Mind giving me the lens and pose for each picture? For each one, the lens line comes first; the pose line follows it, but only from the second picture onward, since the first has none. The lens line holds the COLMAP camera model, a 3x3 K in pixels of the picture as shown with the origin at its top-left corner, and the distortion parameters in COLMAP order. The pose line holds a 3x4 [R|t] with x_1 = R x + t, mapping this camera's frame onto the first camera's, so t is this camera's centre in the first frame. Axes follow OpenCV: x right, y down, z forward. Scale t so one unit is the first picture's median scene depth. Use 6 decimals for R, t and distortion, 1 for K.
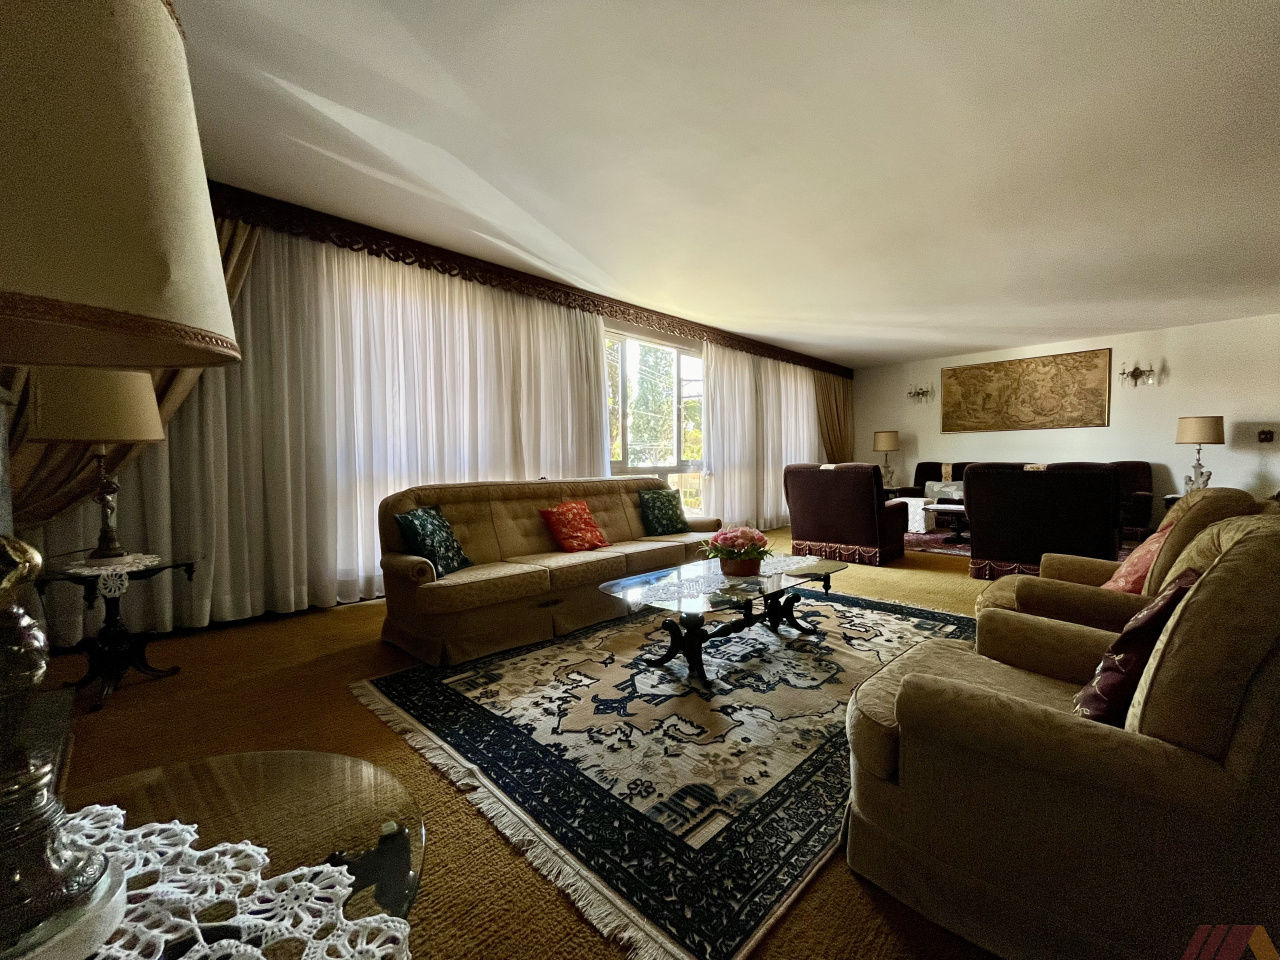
lens RADIAL K [[517.3, 0, 636.7], [0, 517.3, 478.5], [0, 0, 1]] dist [-0.001563, -0.000731]
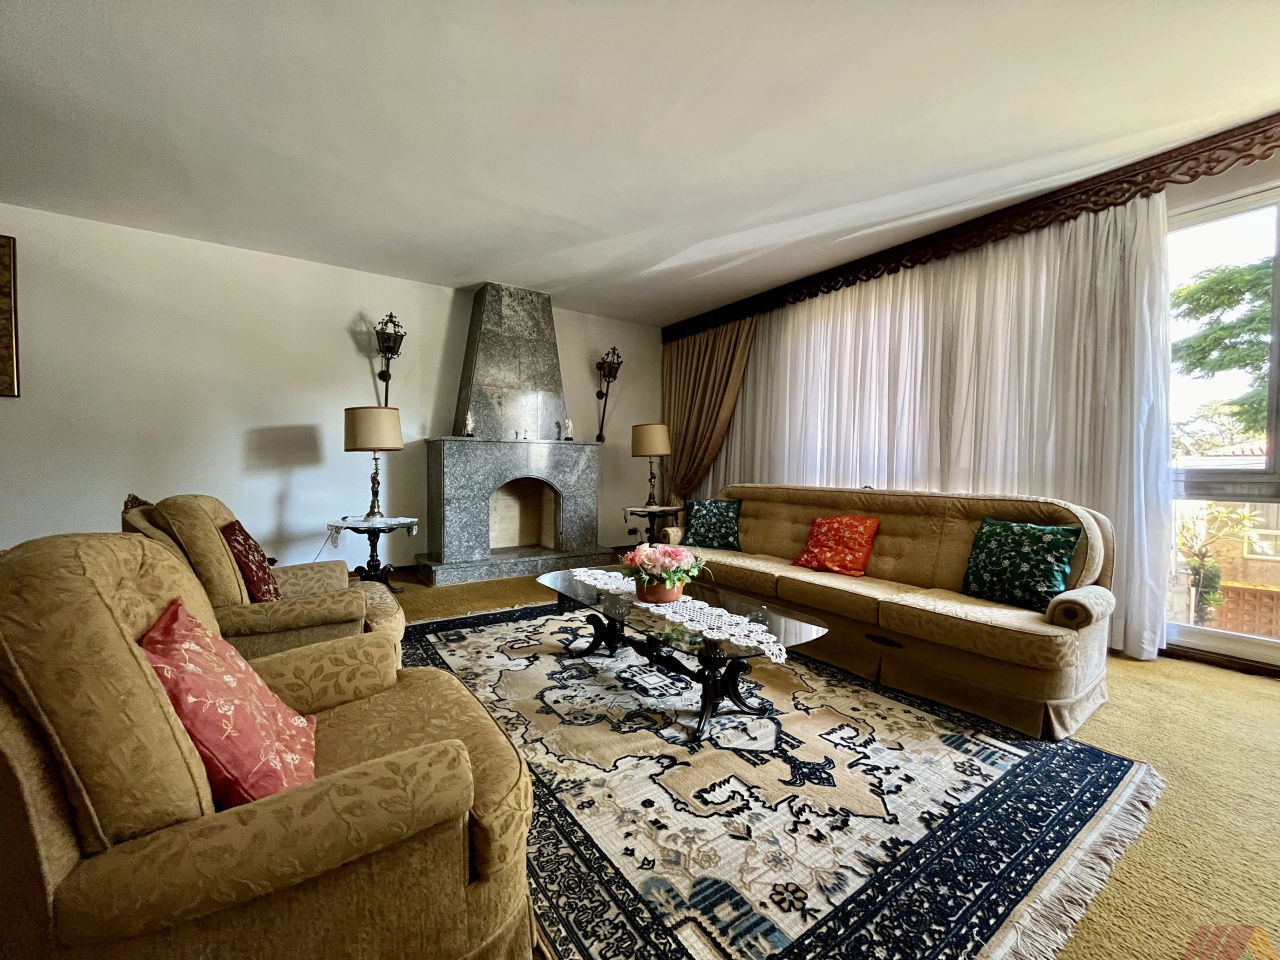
lens RADIAL K [[523.8, 0, 640.0], [0, 523.8, 480.0], [0, 0, 1]] dist [-0.000719, 0.000083]
pose [[-0.181744, 0.036255, -0.982677, 1.136068], [-0.040462, 0.998198, 0.044311, -0.054694], [0.982513, 0.047815, -0.179949, 1.200420]]
